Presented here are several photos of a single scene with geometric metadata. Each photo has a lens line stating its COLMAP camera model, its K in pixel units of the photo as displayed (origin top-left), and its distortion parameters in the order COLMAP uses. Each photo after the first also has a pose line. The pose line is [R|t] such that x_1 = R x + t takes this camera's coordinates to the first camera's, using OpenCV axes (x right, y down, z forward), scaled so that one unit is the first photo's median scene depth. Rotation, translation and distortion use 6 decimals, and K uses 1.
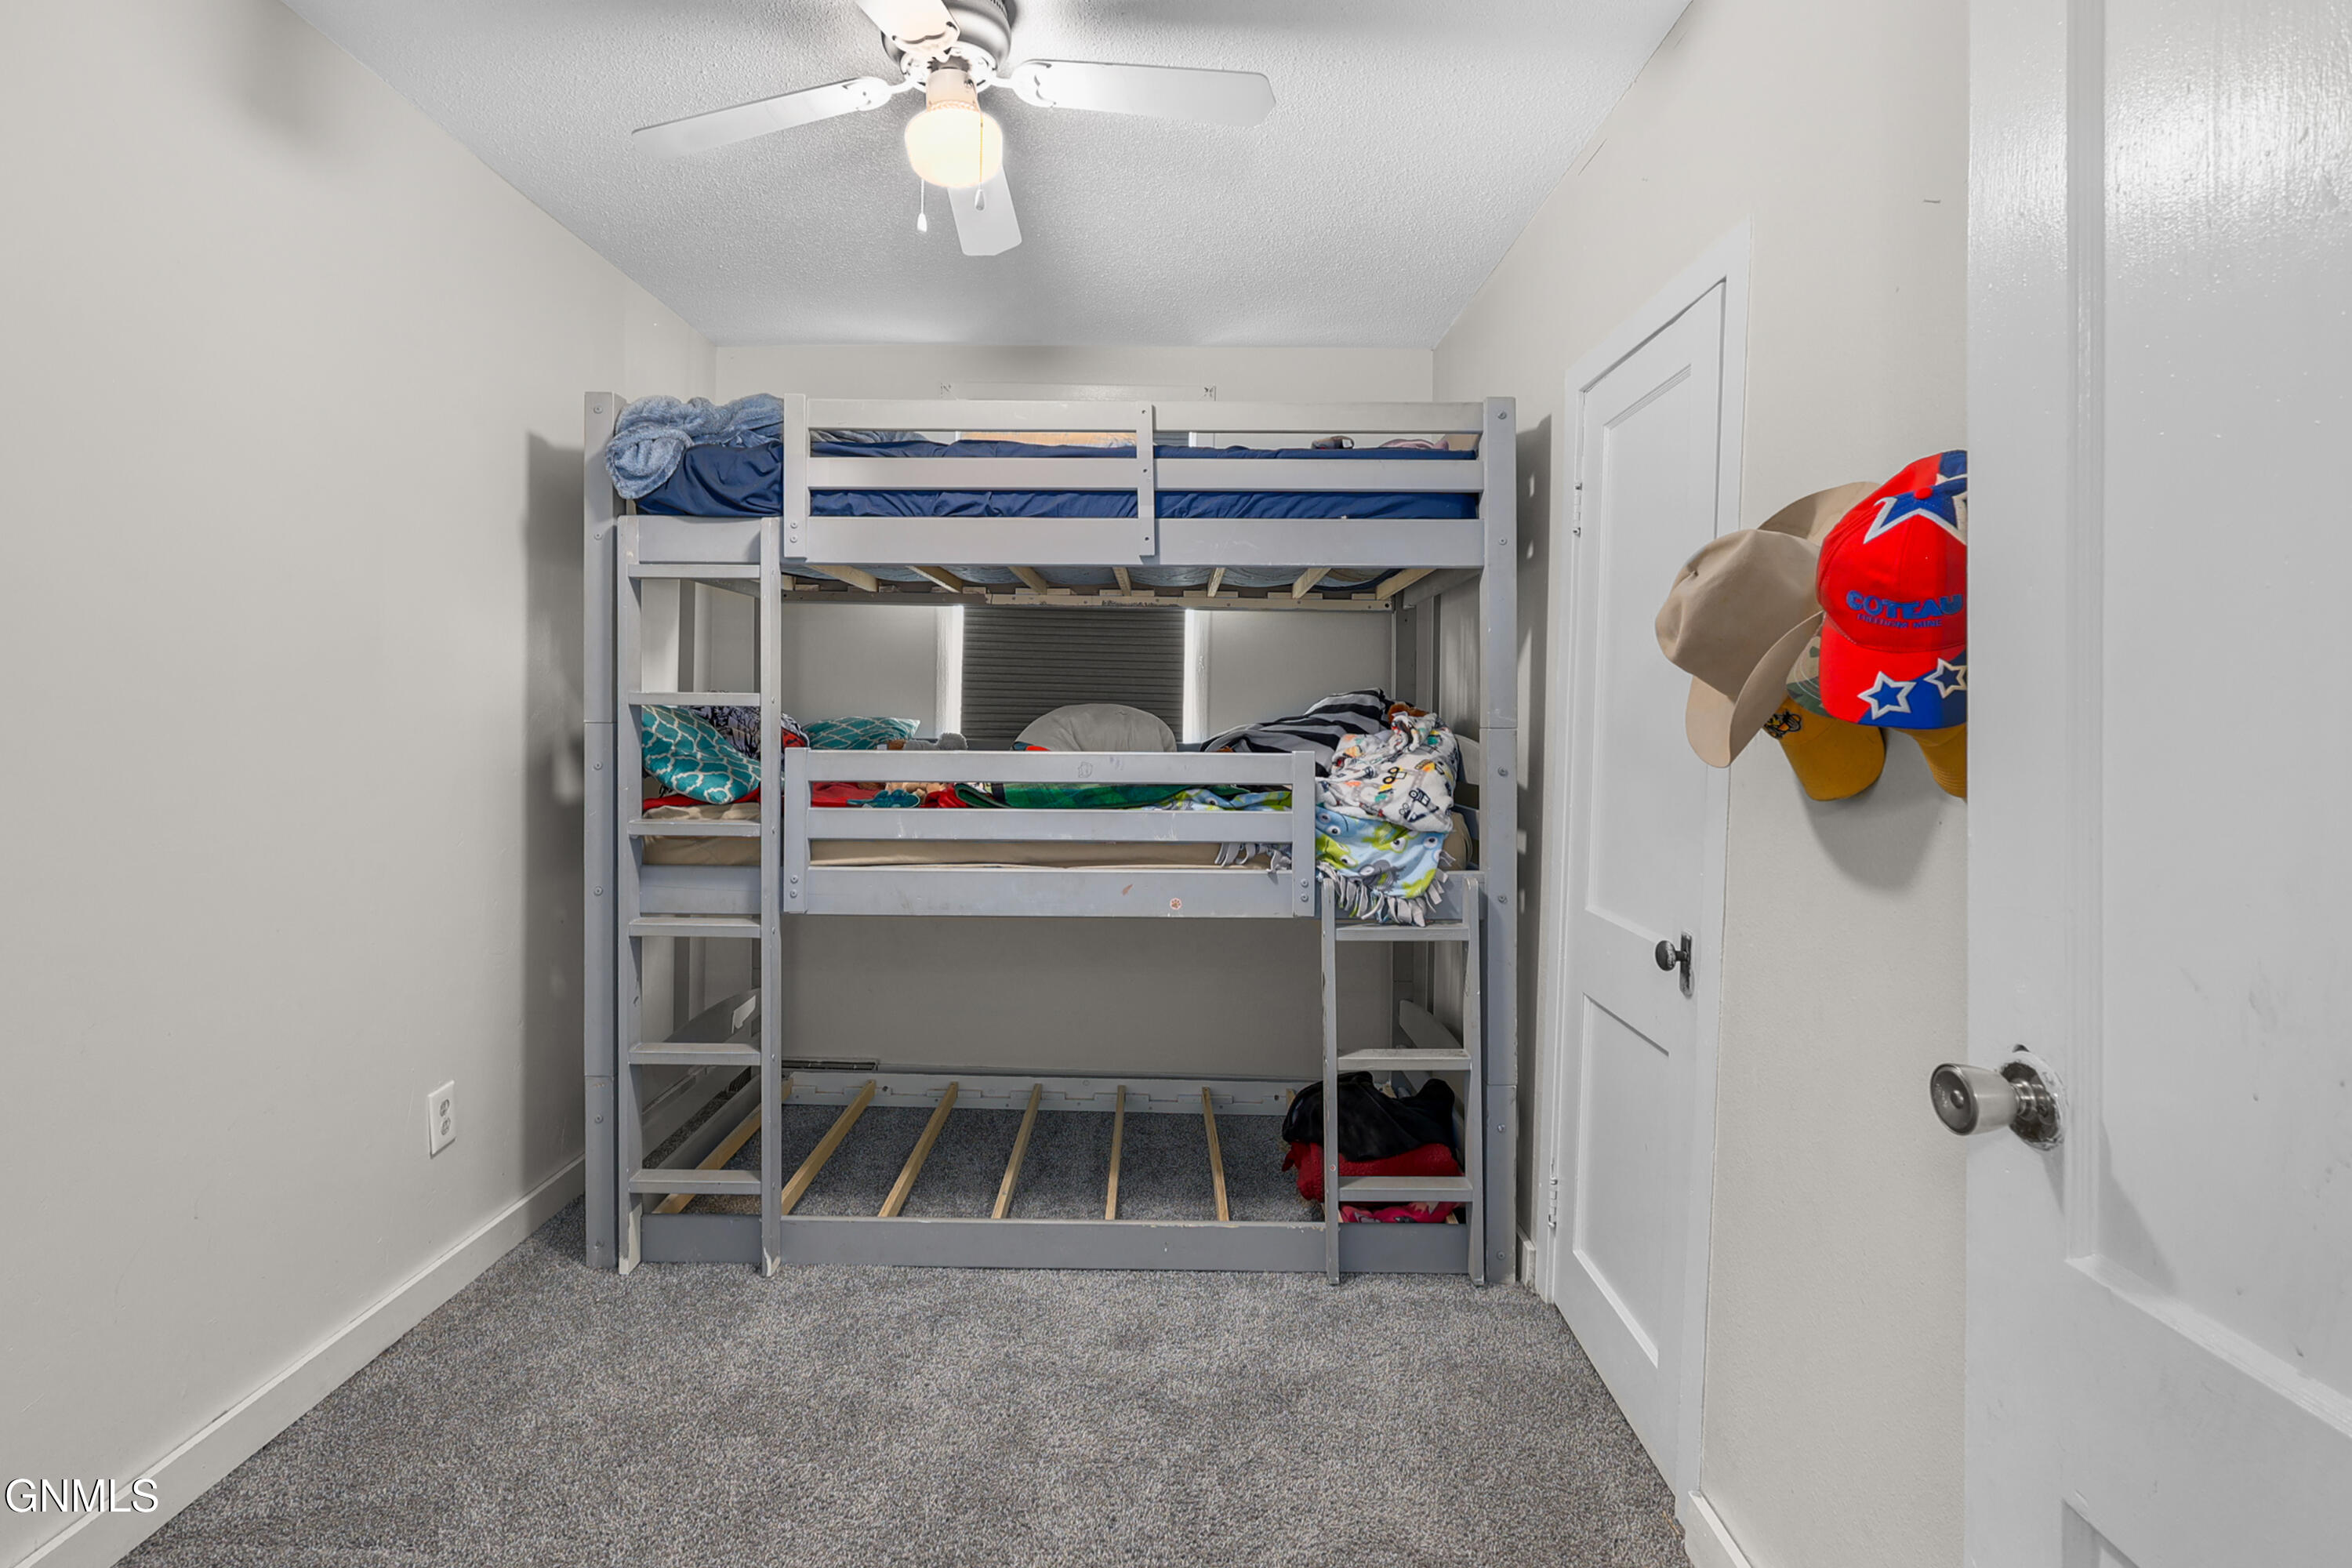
lens RADIAL K [[1136.0, 0, 1170.2], [0, 1136.0, 734.9], [0, 0, 1]] dist [-0.001561, -0.000418]
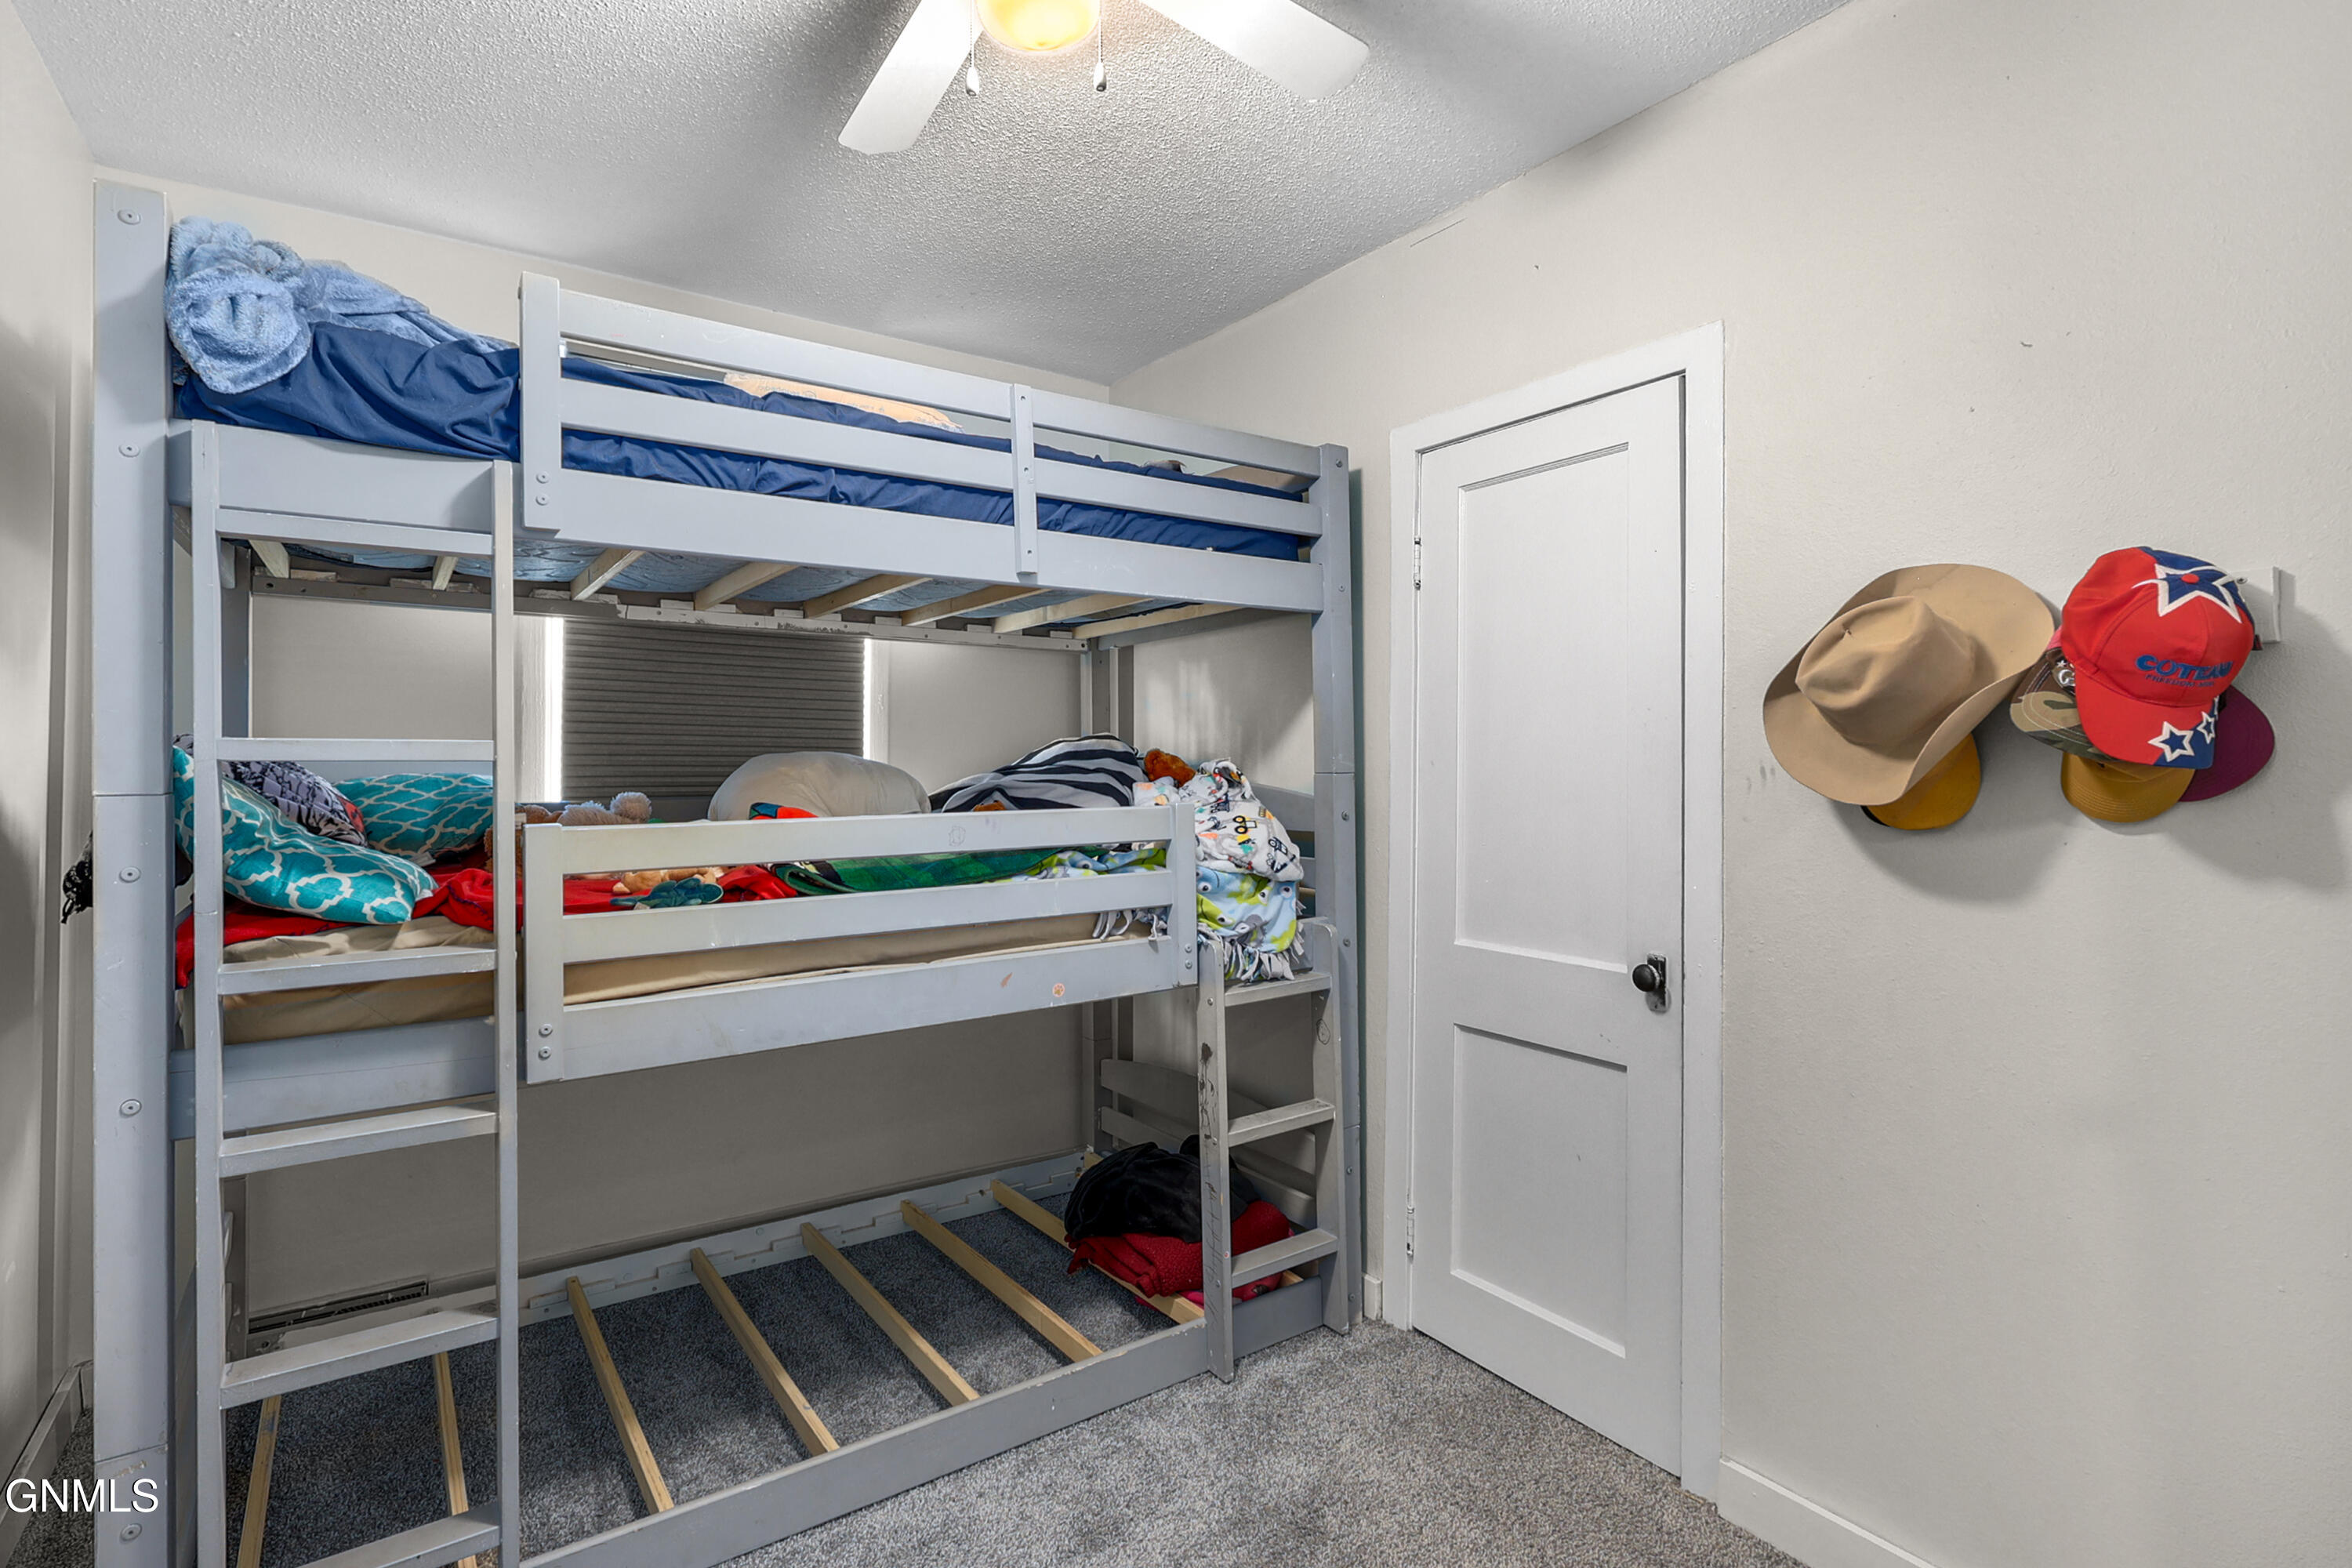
lens RADIAL K [[1115.8, 0, 1176.6], [0, 1115.8, 763.1], [0, 0, 1]] dist [-0.002300, 0.000118]
pose [[0.814535, -0.014095, 0.579943, -0.401625], [0.021687, 0.999746, -0.006161, -0.011850], [-0.579708, 0.017596, 0.814634, 0.277102]]
